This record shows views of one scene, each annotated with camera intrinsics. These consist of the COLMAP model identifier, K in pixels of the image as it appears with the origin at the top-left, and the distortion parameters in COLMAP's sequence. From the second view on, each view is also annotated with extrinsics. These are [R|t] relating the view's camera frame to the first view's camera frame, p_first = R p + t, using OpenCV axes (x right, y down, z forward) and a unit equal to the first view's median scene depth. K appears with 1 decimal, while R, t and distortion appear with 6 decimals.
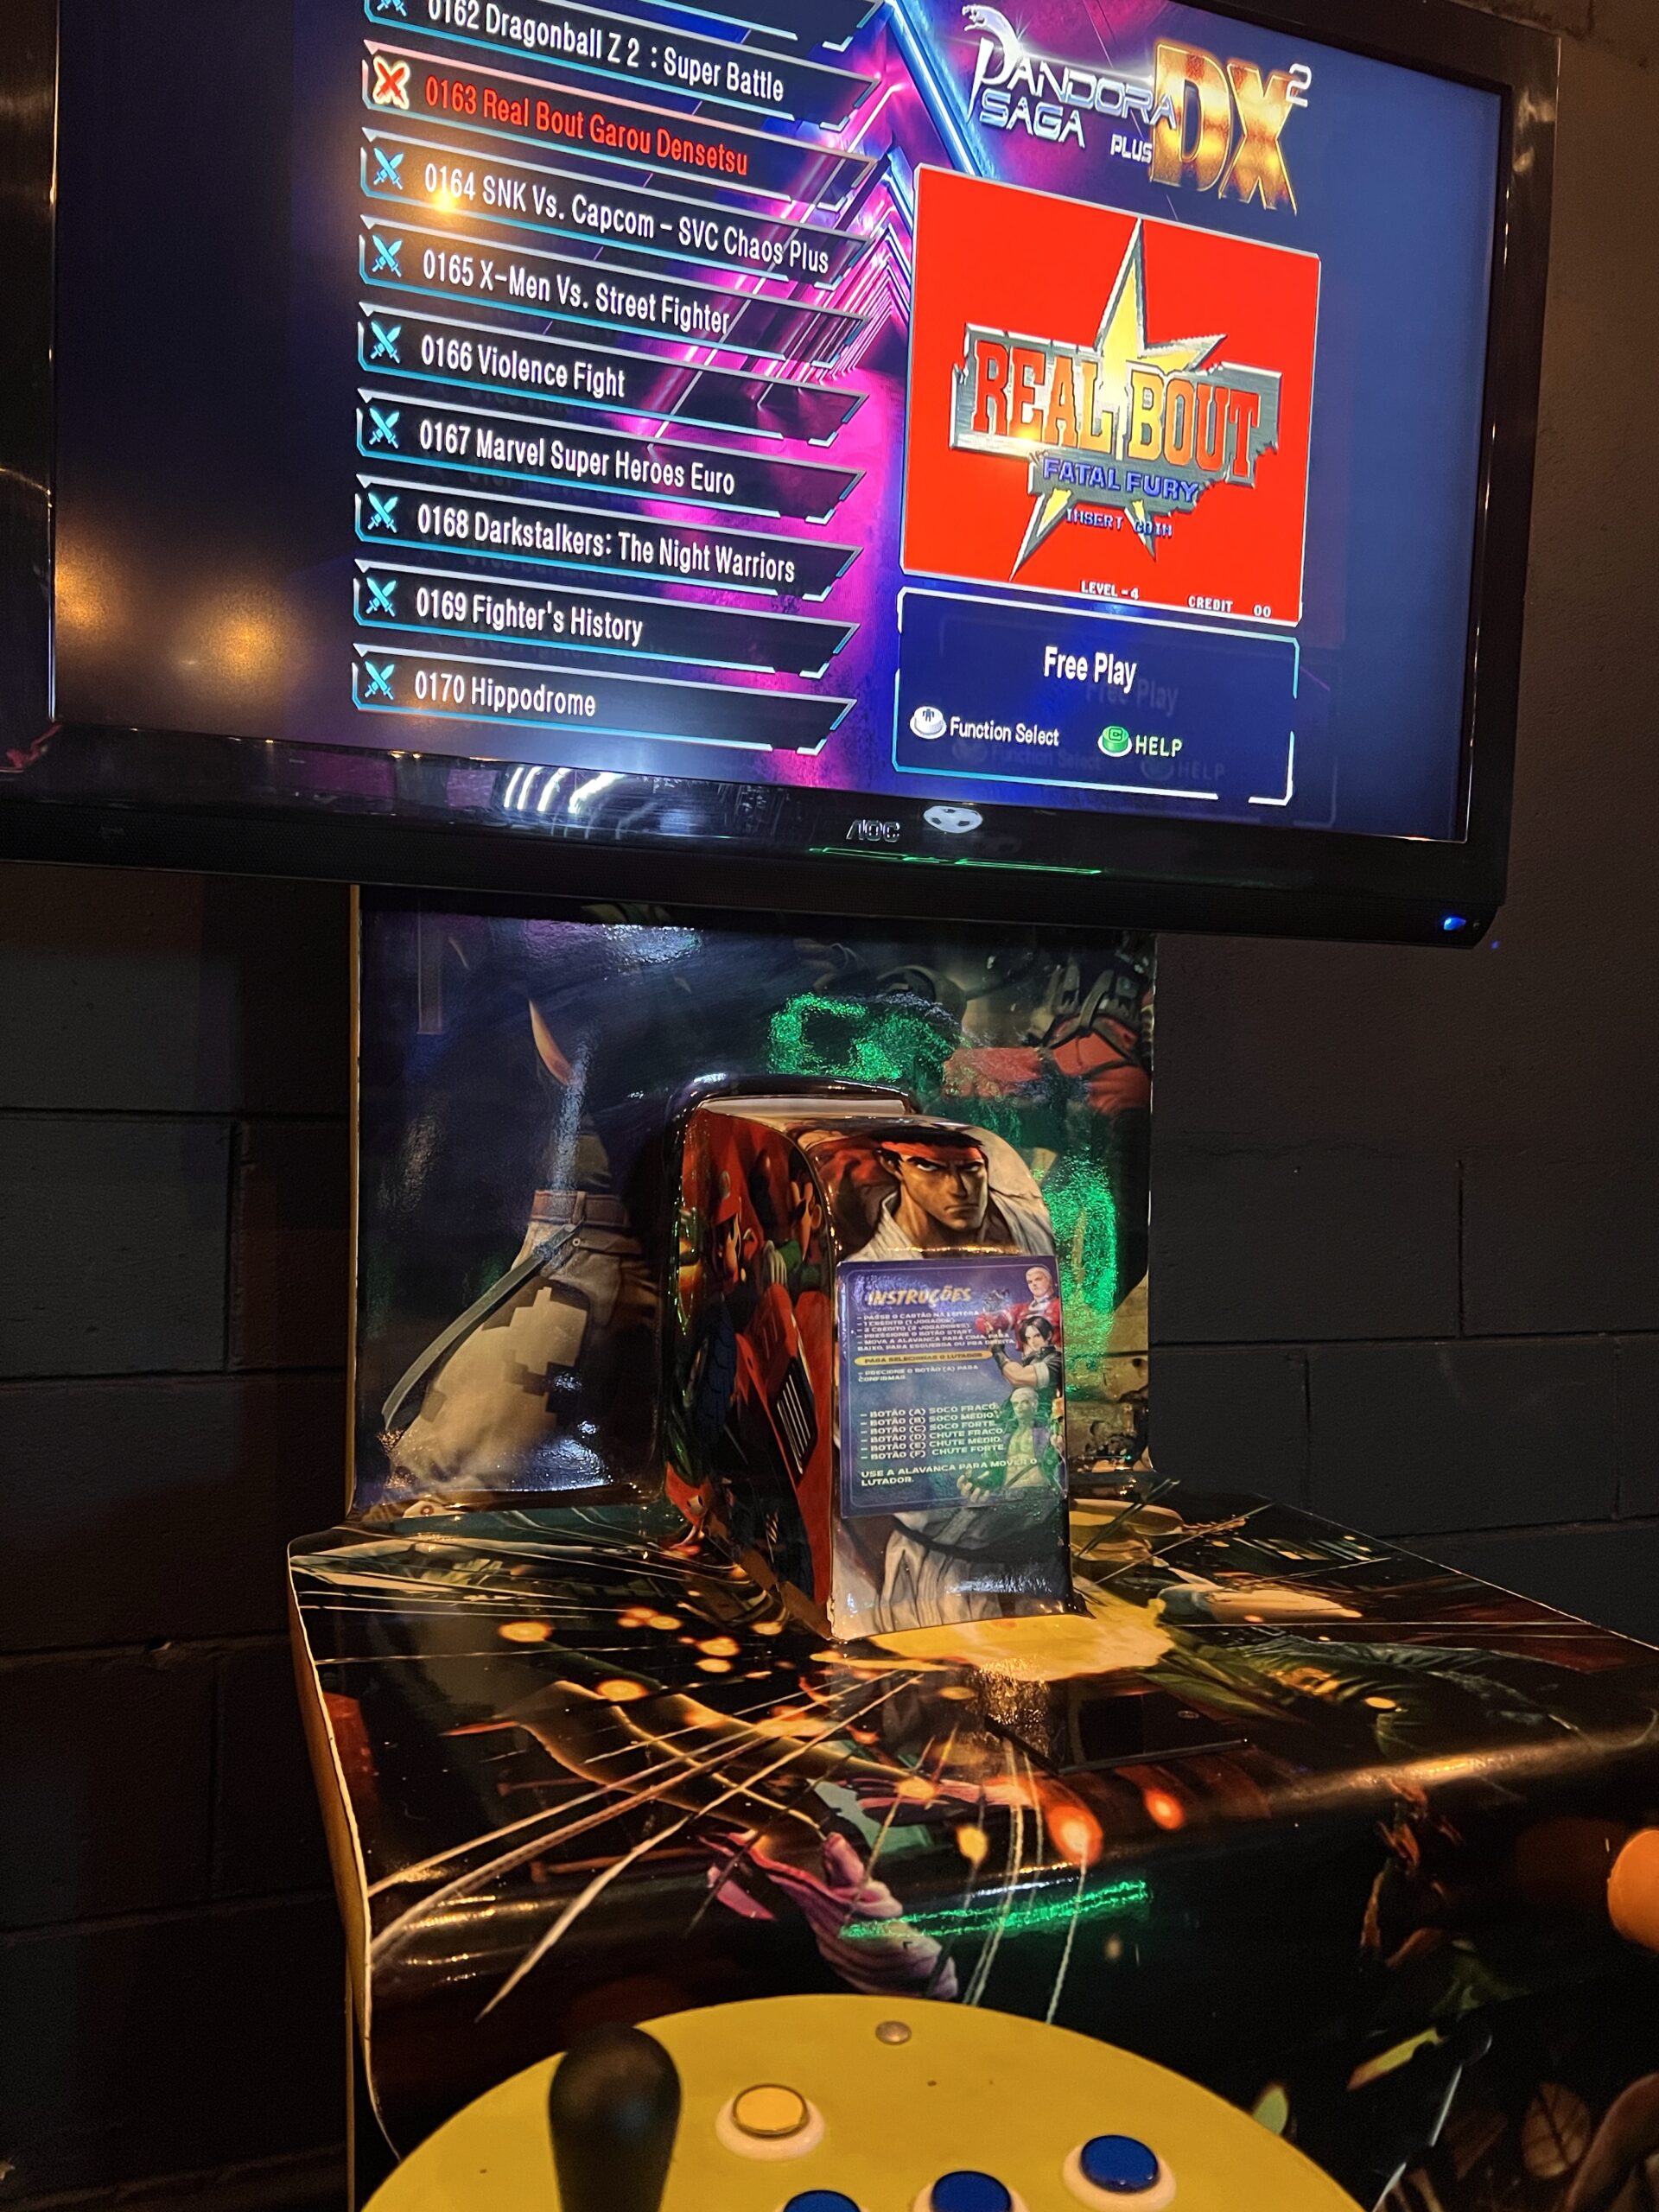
lens RADIAL K [[1684.0, 0, 839.3], [0, 1684.0, 1110.7], [0, 0, 1]] dist [0.049369, -0.050365]
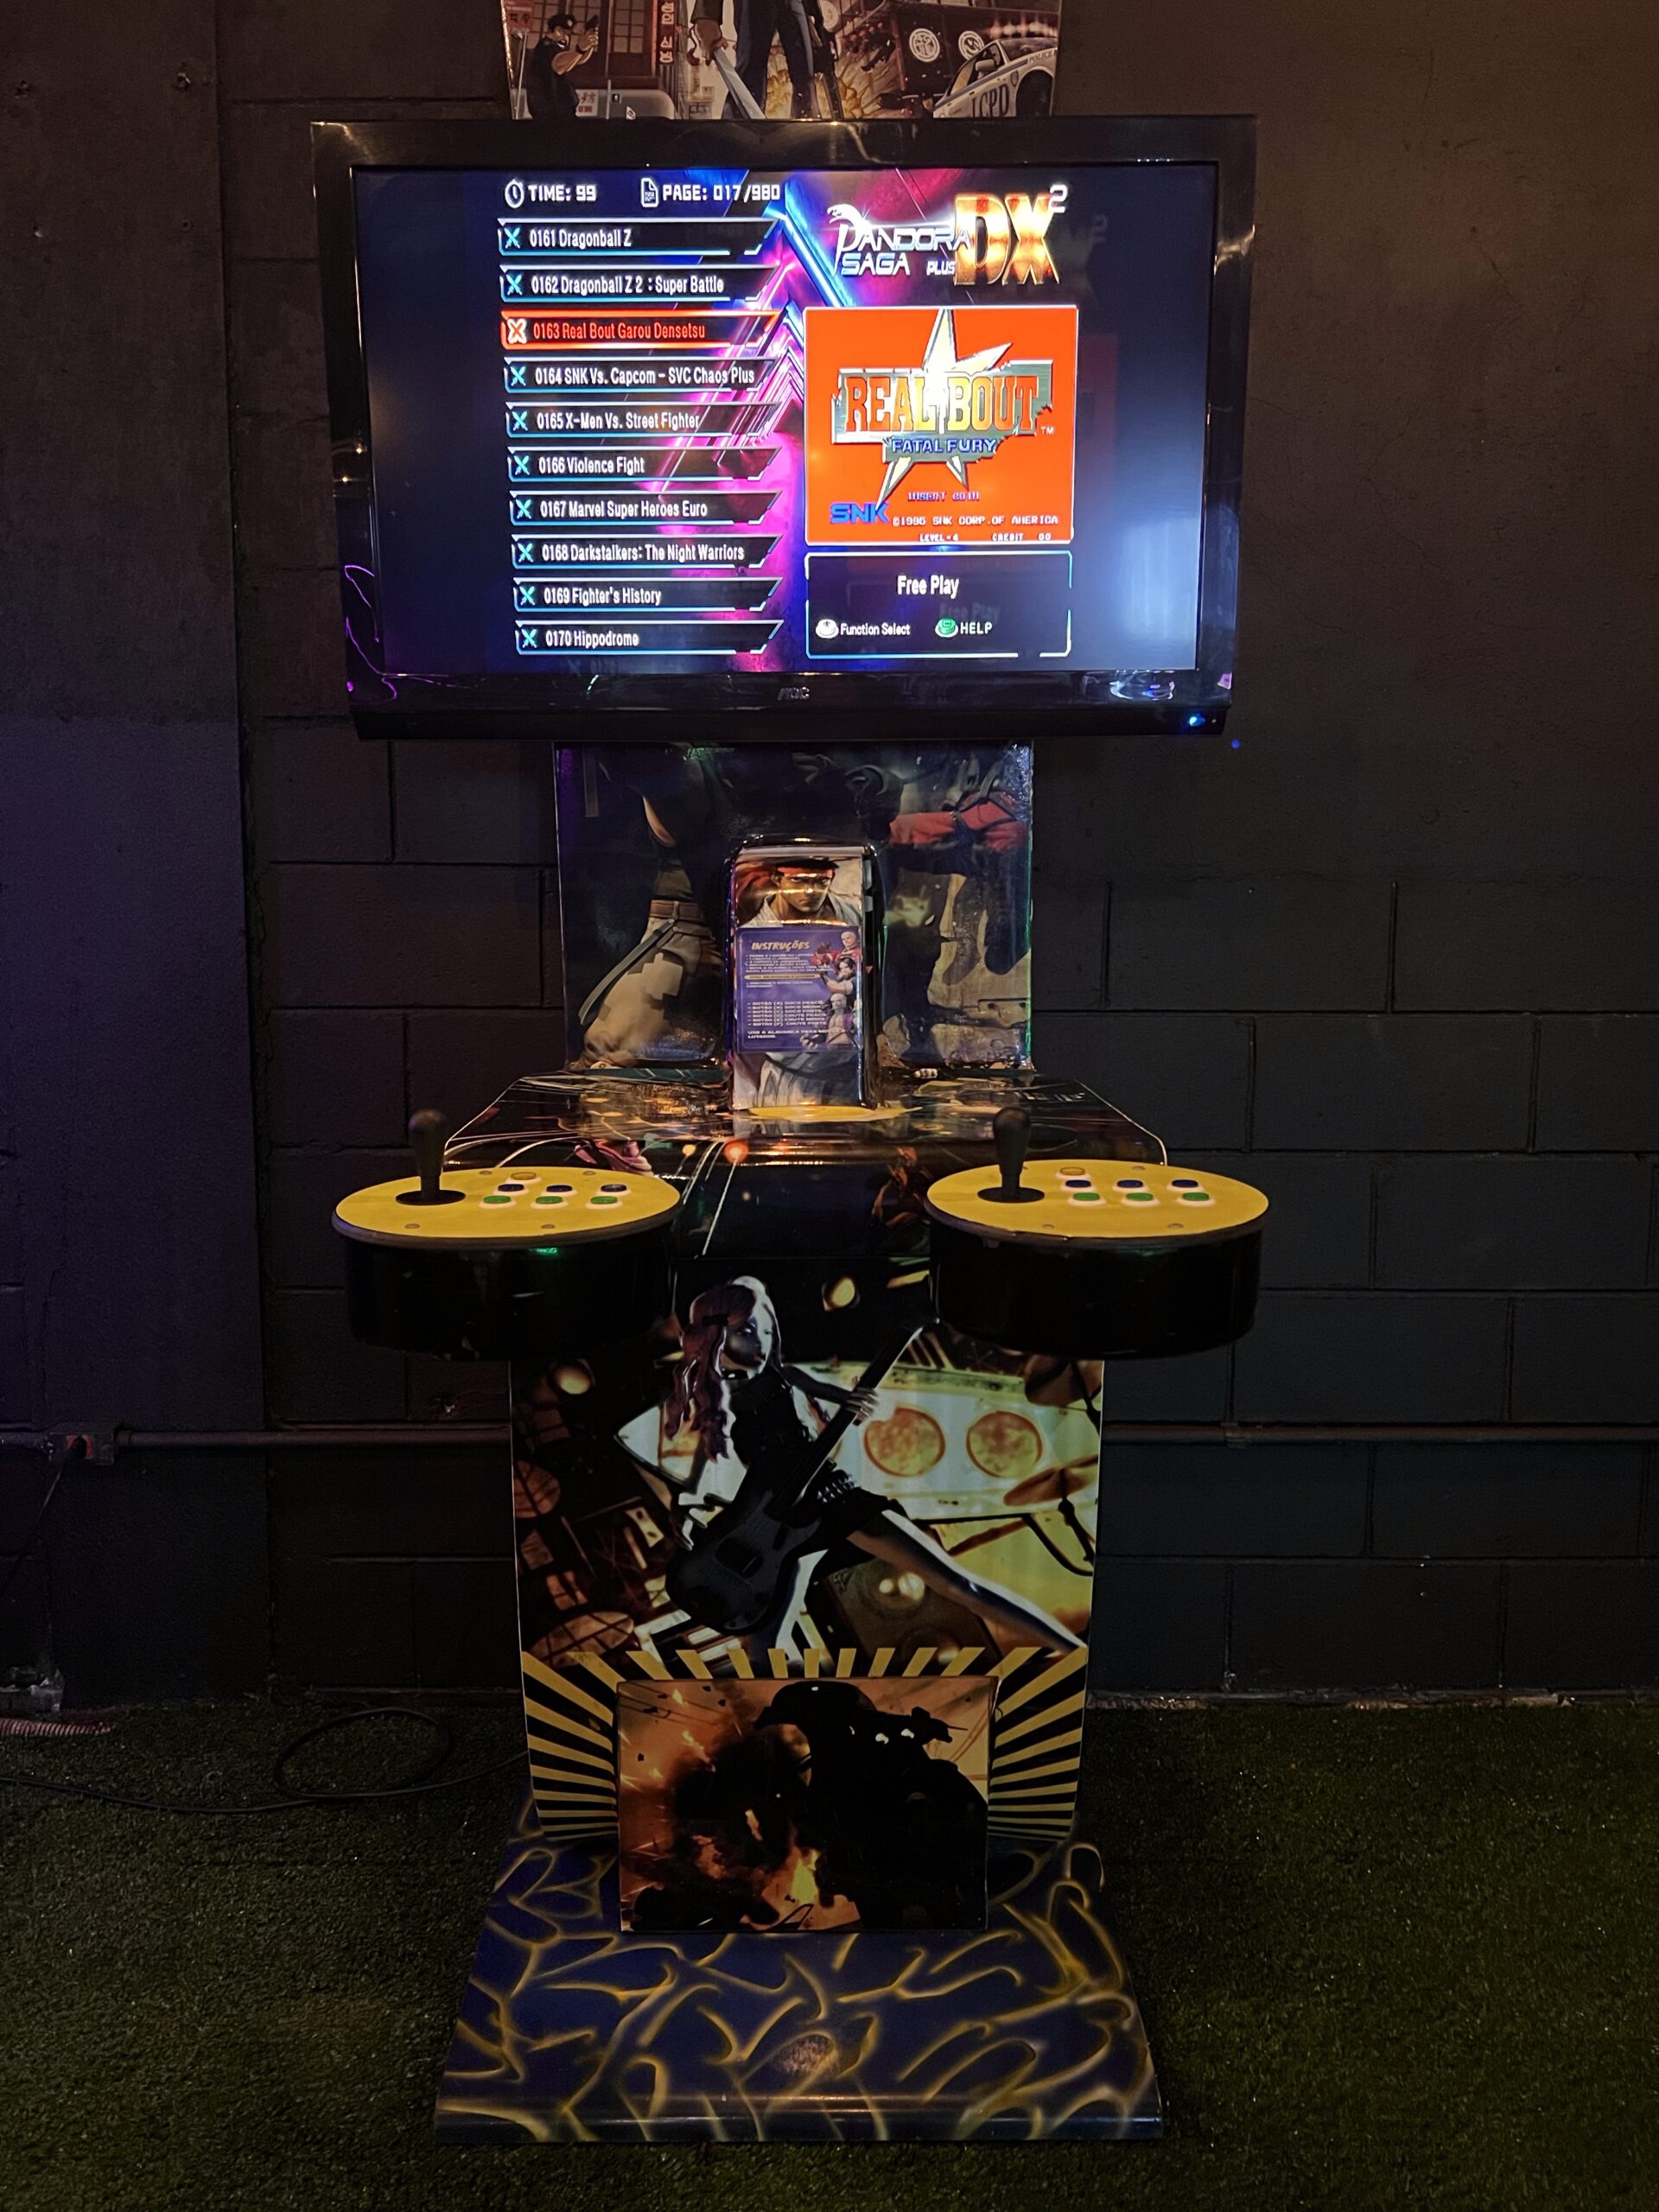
lens RADIAL K [[1684.0, 0, 814.7], [0, 1684.0, 1108.6], [0, 0, 1]] dist [0.049369, -0.050365]
pose [[0.934359, 0.028110, -0.355223, 0.699990], [0.018791, 0.991609, 0.127898, 0.044237], [0.355838, -0.126178, 0.925991, -0.731599]]
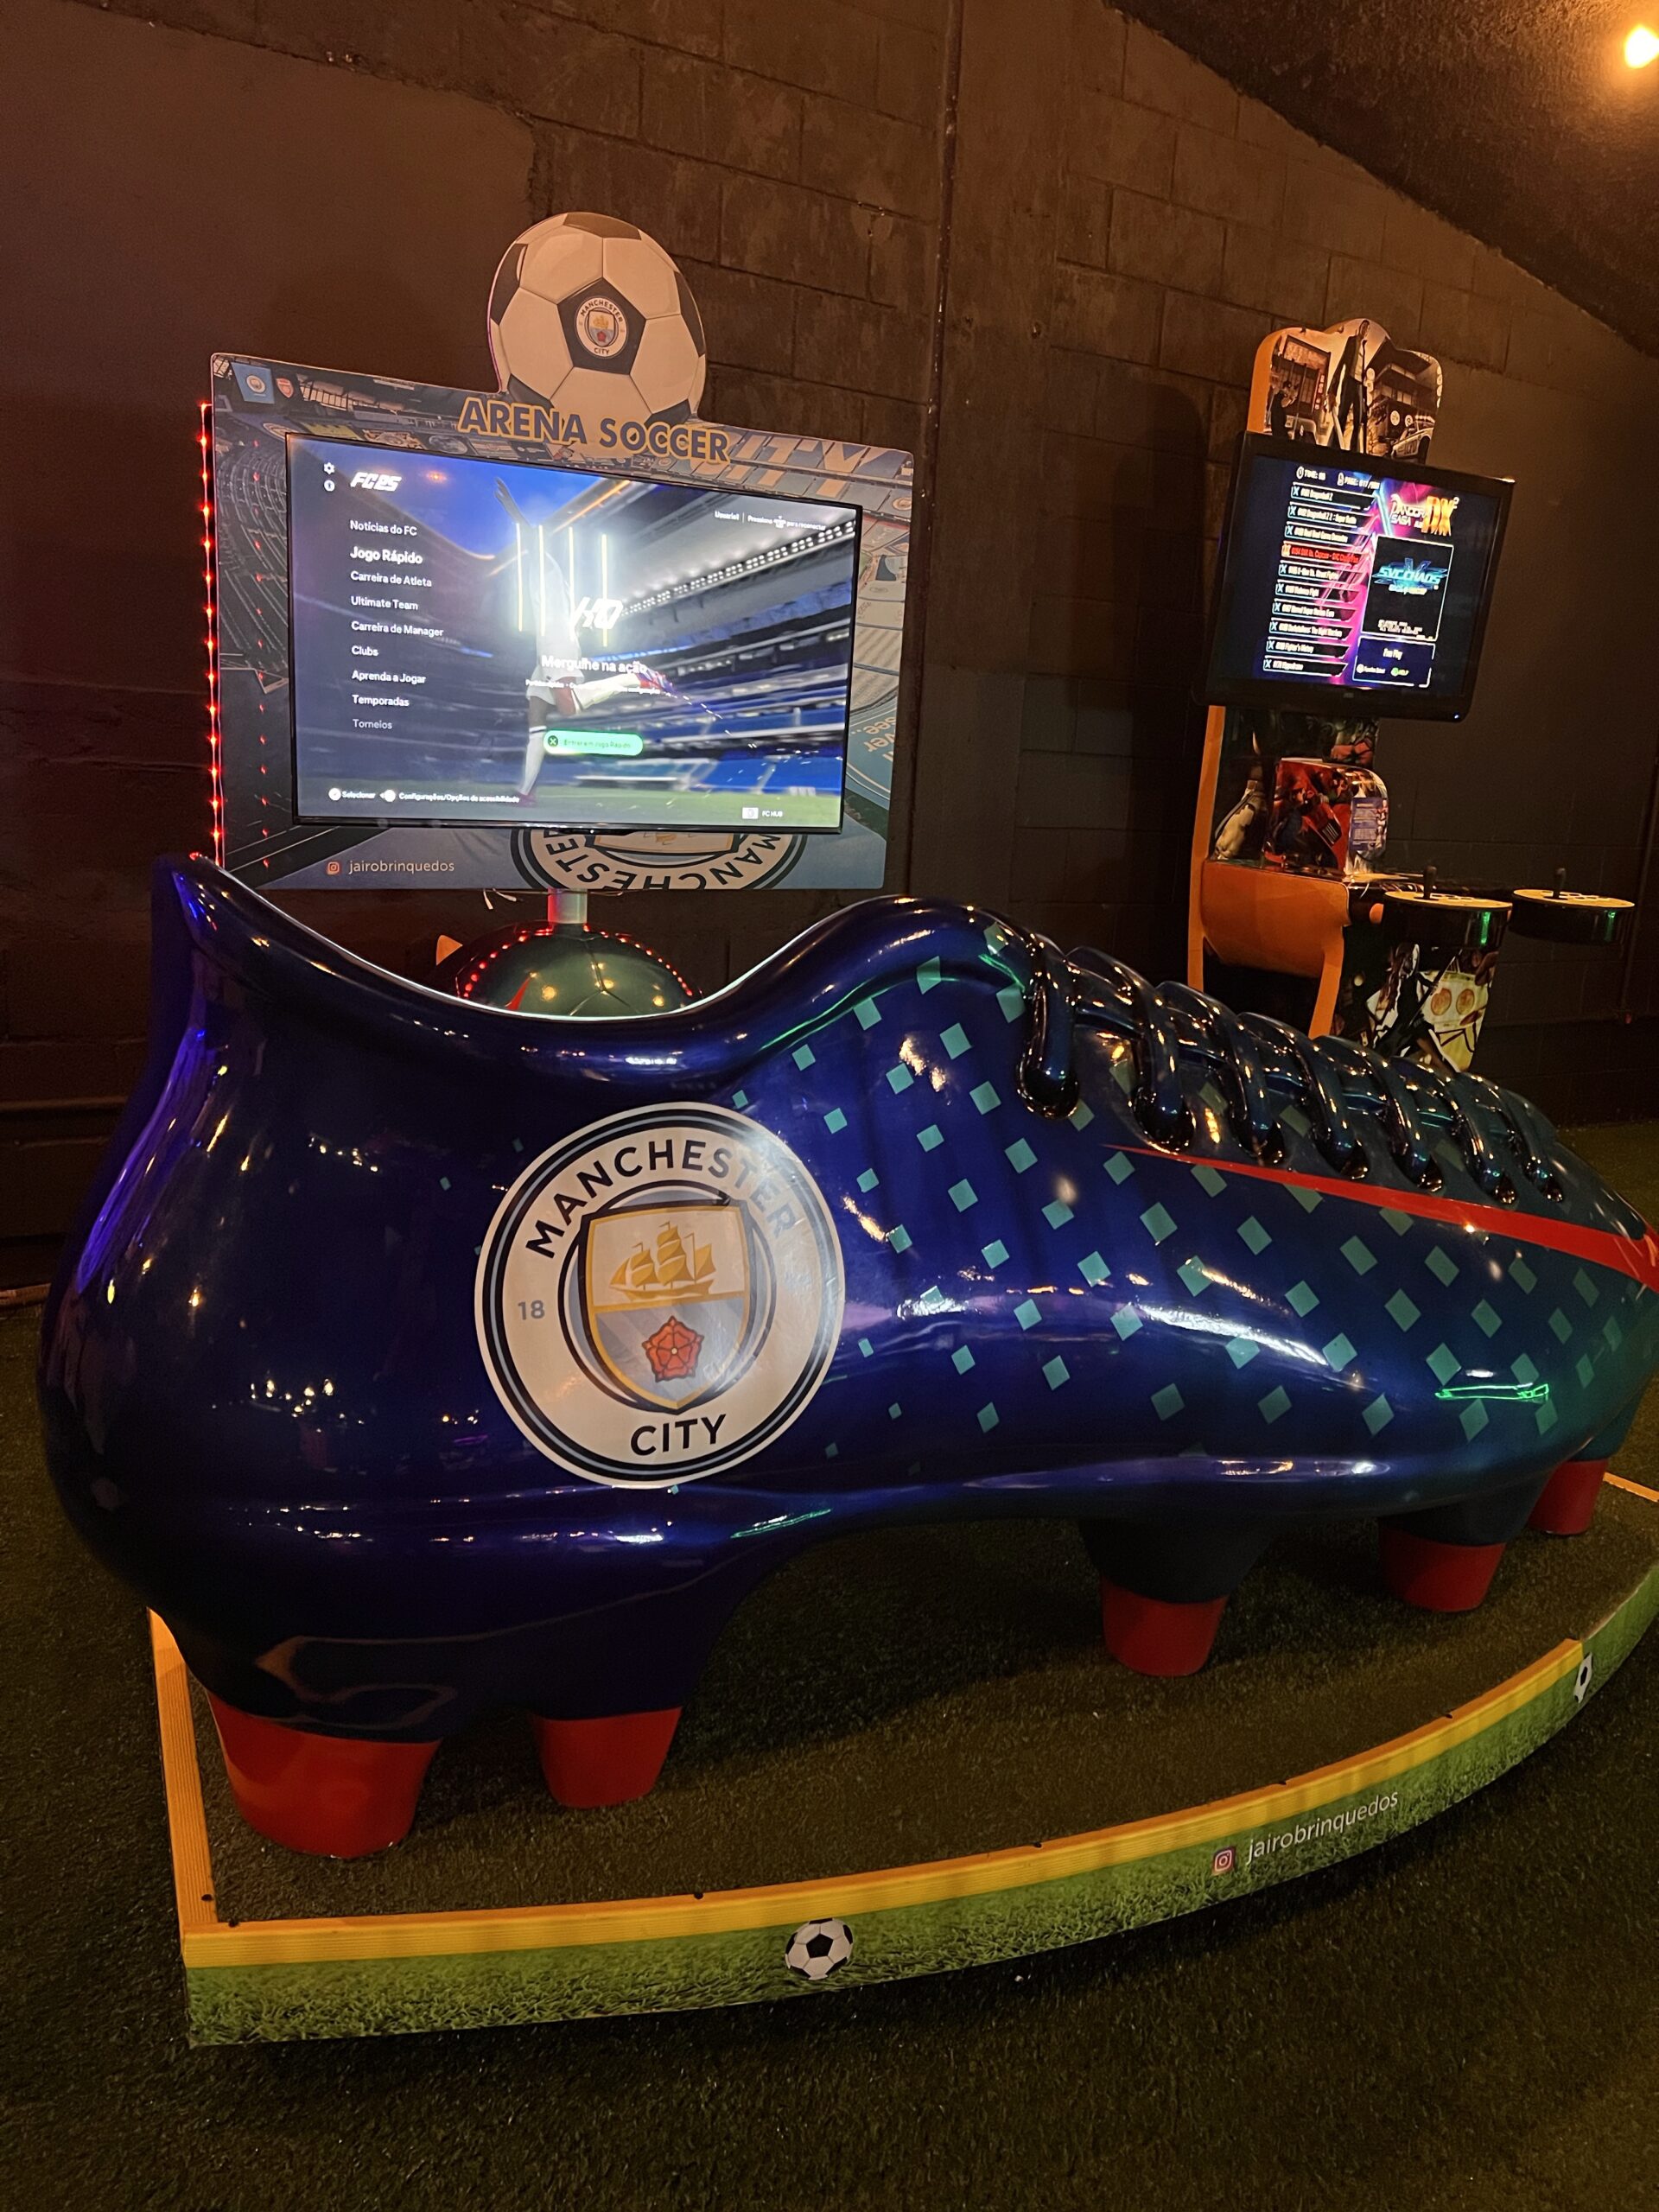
lens RADIAL K [[1684.0, 0, 869.3], [0, 1684.0, 1094.1], [0, 0, 1]] dist [0.049369, -0.050365]
pose [[0.979406, -0.001115, 0.201898, -2.014353], [-0.043273, 0.975588, 0.215302, -0.054052], [-0.197210, -0.219604, 0.955449, -3.037300]]
